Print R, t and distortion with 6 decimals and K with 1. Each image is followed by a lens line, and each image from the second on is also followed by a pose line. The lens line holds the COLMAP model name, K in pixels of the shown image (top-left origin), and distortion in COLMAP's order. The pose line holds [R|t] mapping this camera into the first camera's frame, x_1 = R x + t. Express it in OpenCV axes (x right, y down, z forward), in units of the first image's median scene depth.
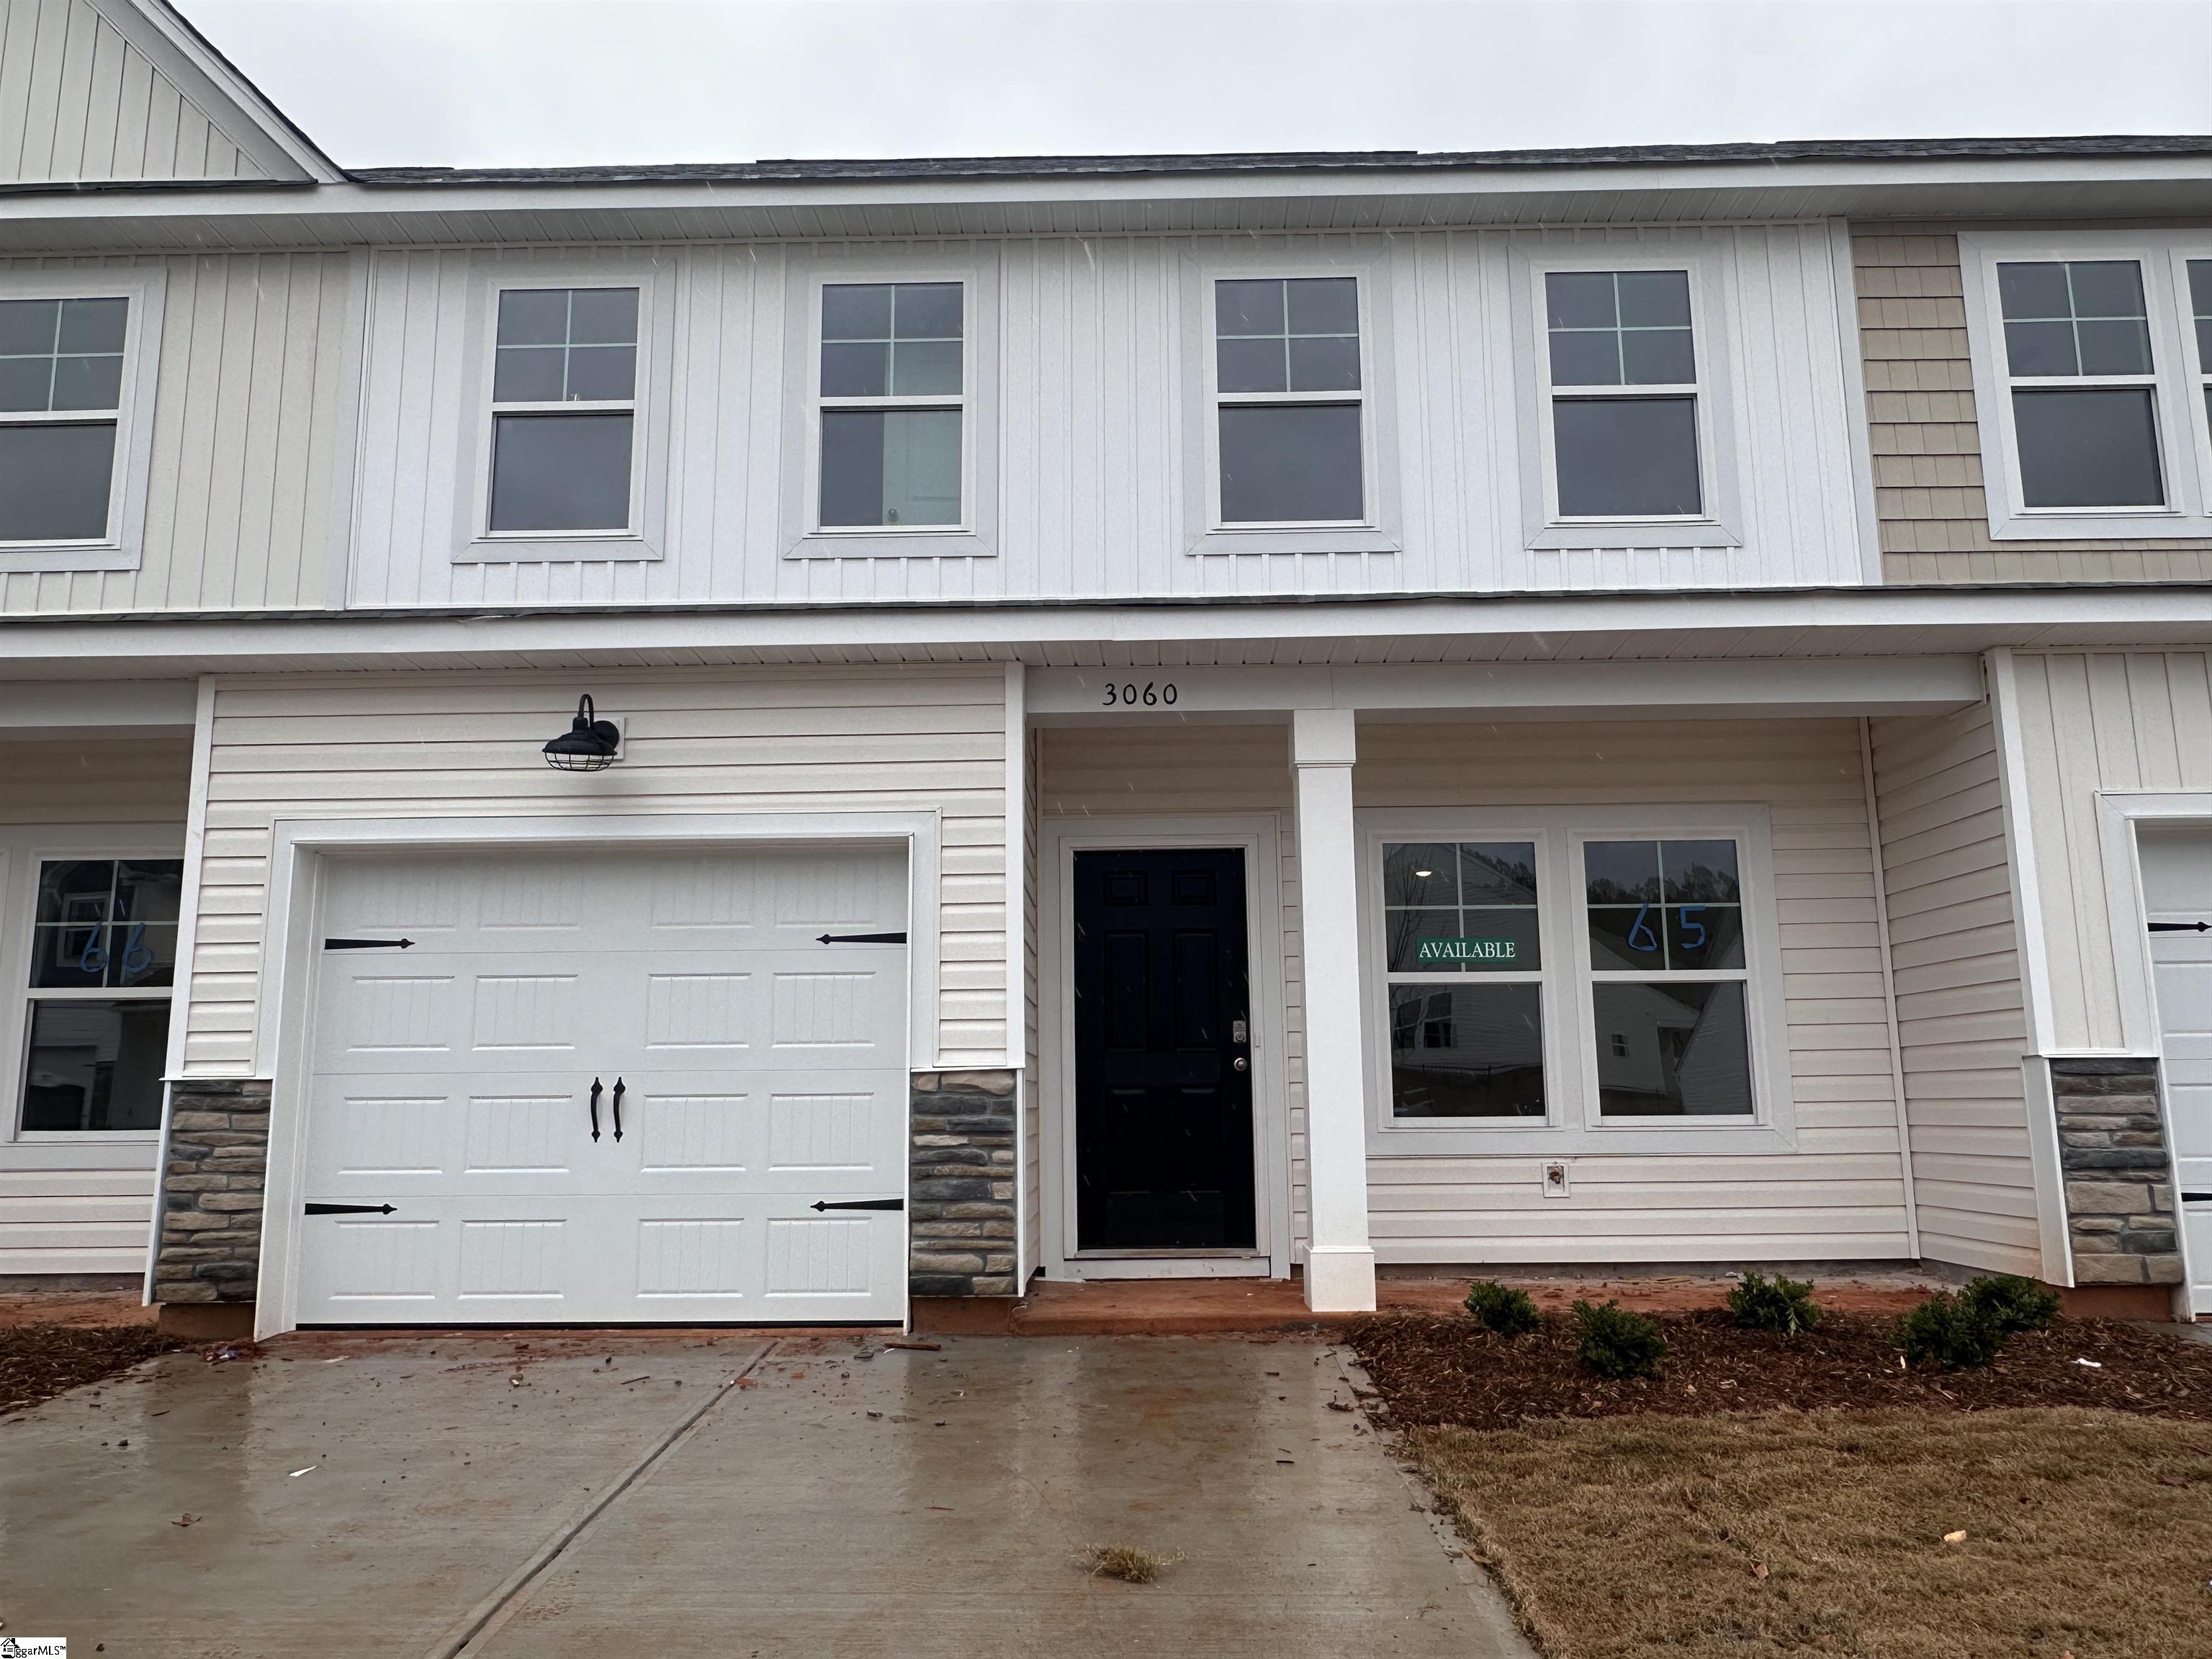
lens RADIAL K [[1555.1, 0, 1104.8], [0, 1555.1, 829.6], [0, 0, 1]] dist [-0.002738, -0.004503]
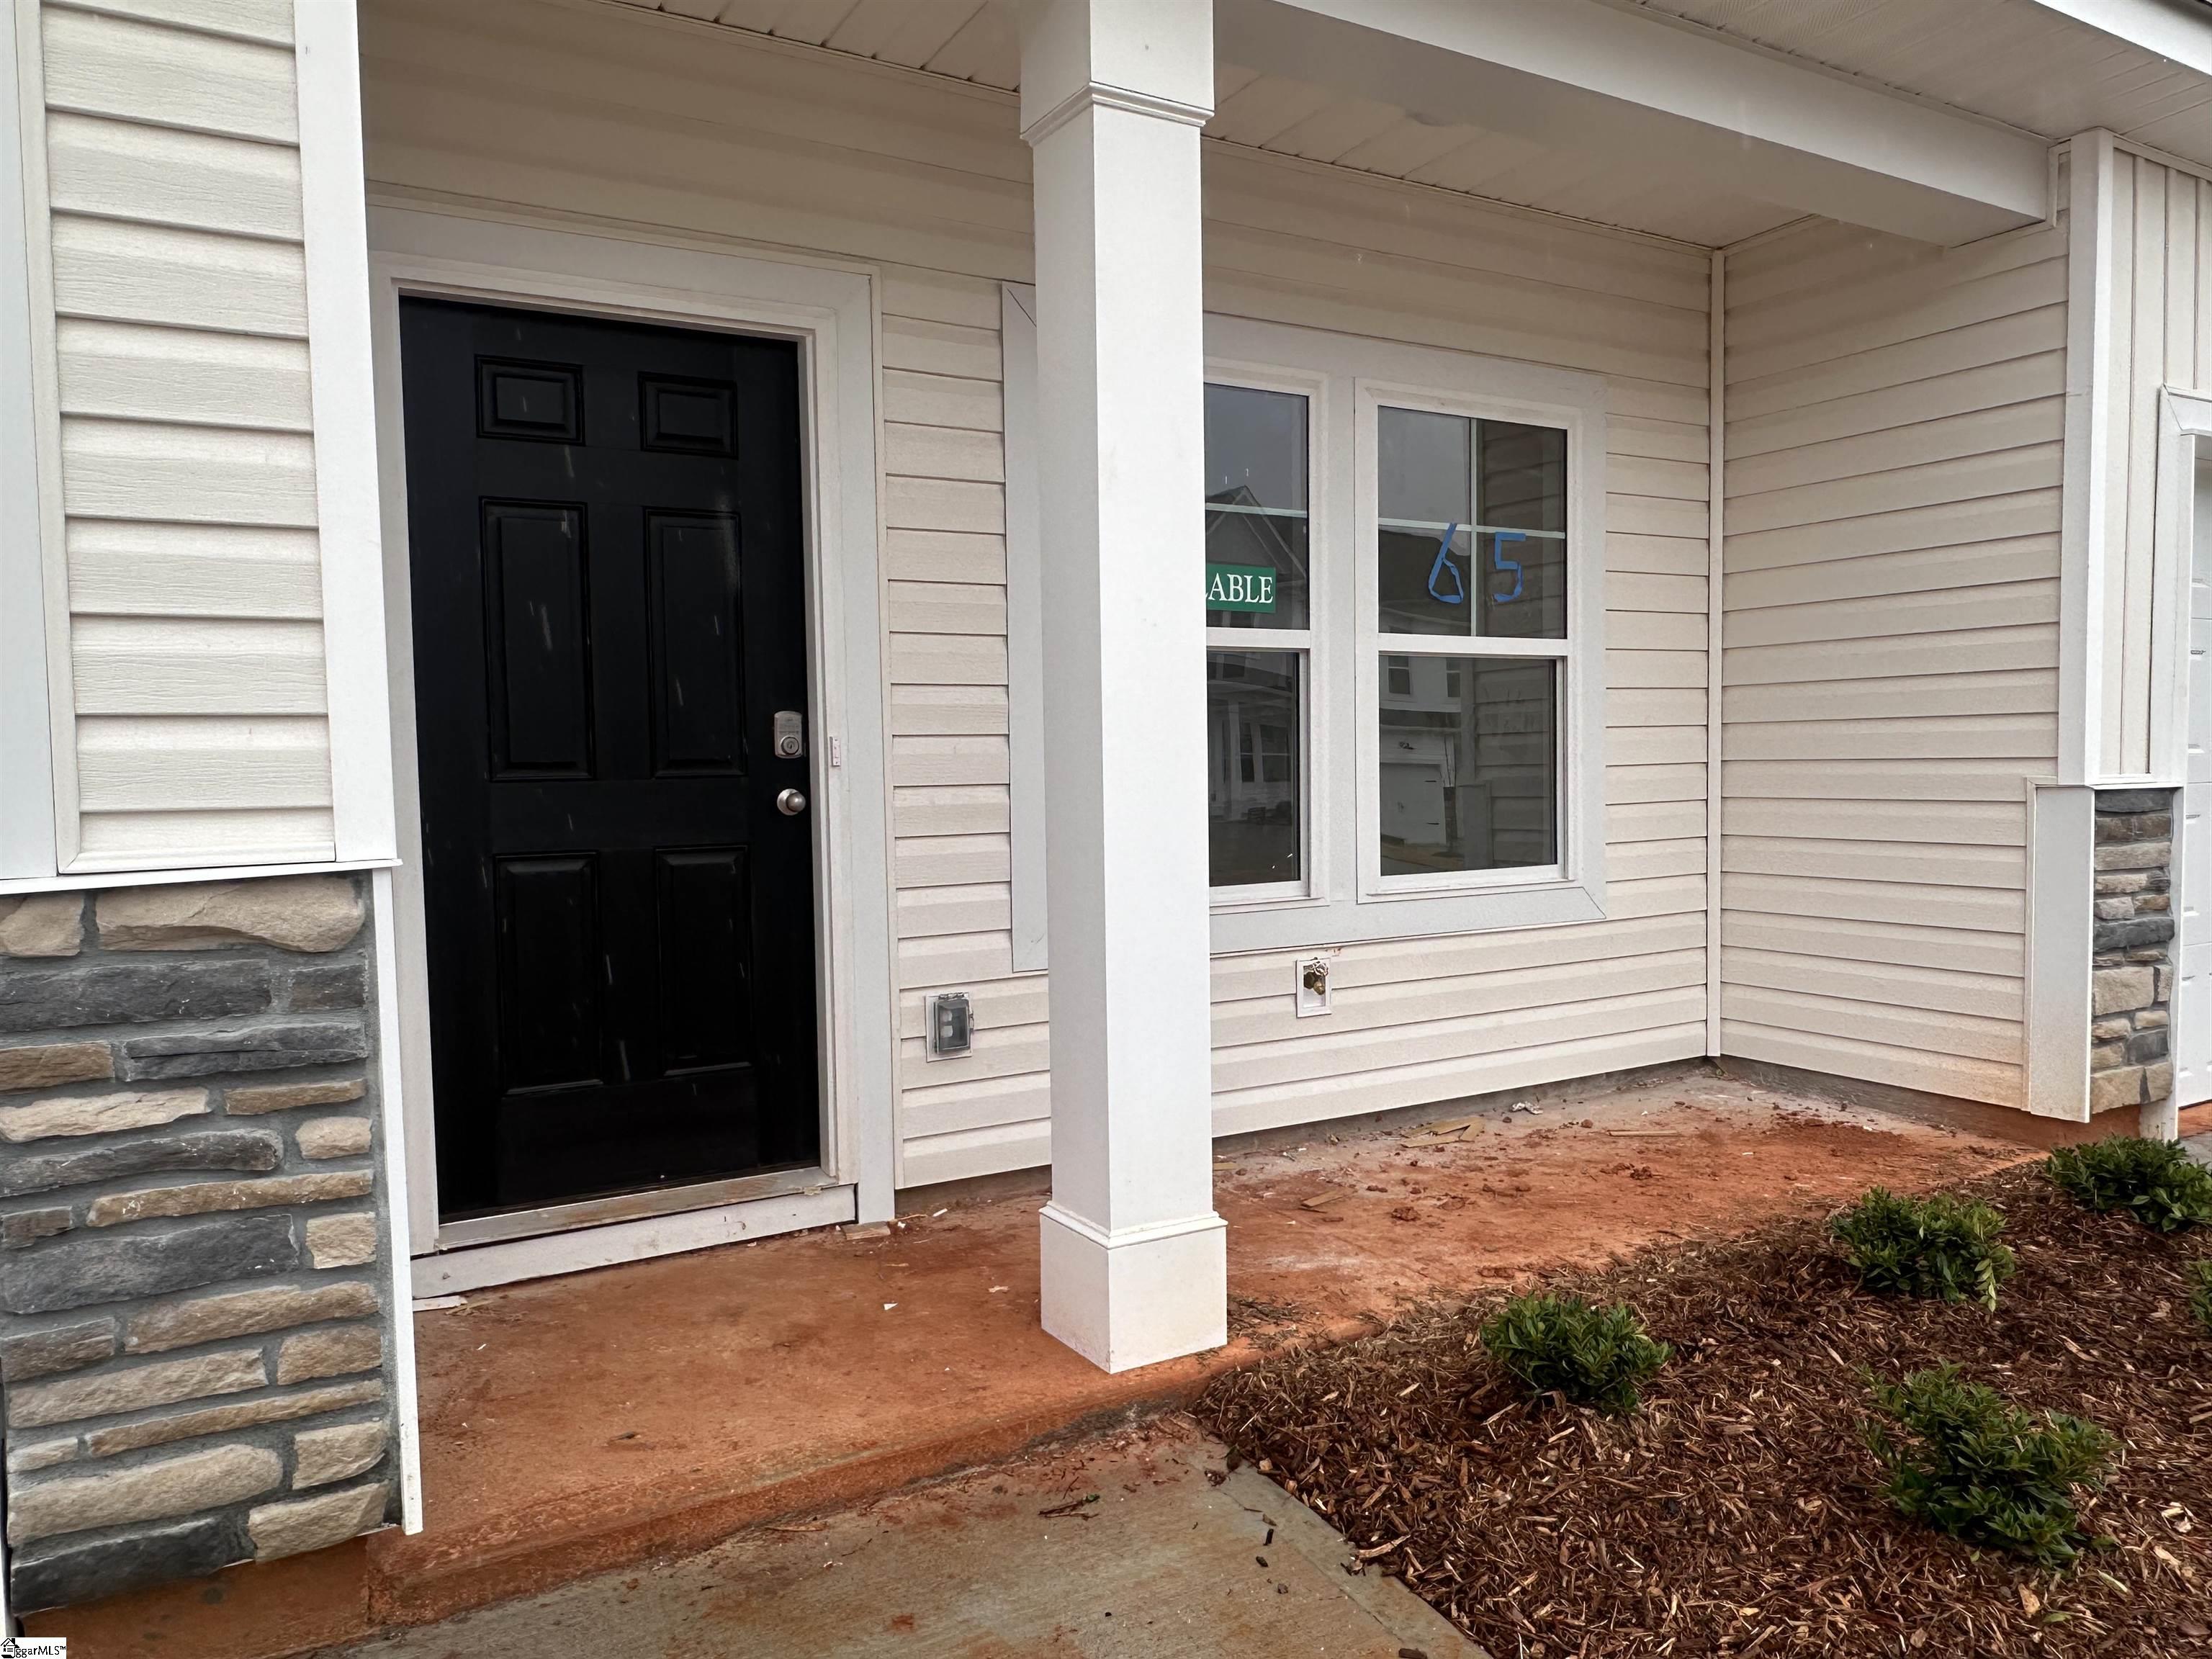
lens RADIAL K [[1555.1, 0, 1104.9], [0, 1555.1, 838.3], [0, 0, 1]] dist [-0.002738, -0.004503]
pose [[0.857637, -0.031365, 0.513299, -0.091714], [-0.080659, 0.977580, 0.194504, 0.072849], [-0.507891, -0.208216, 0.835878, 0.656847]]
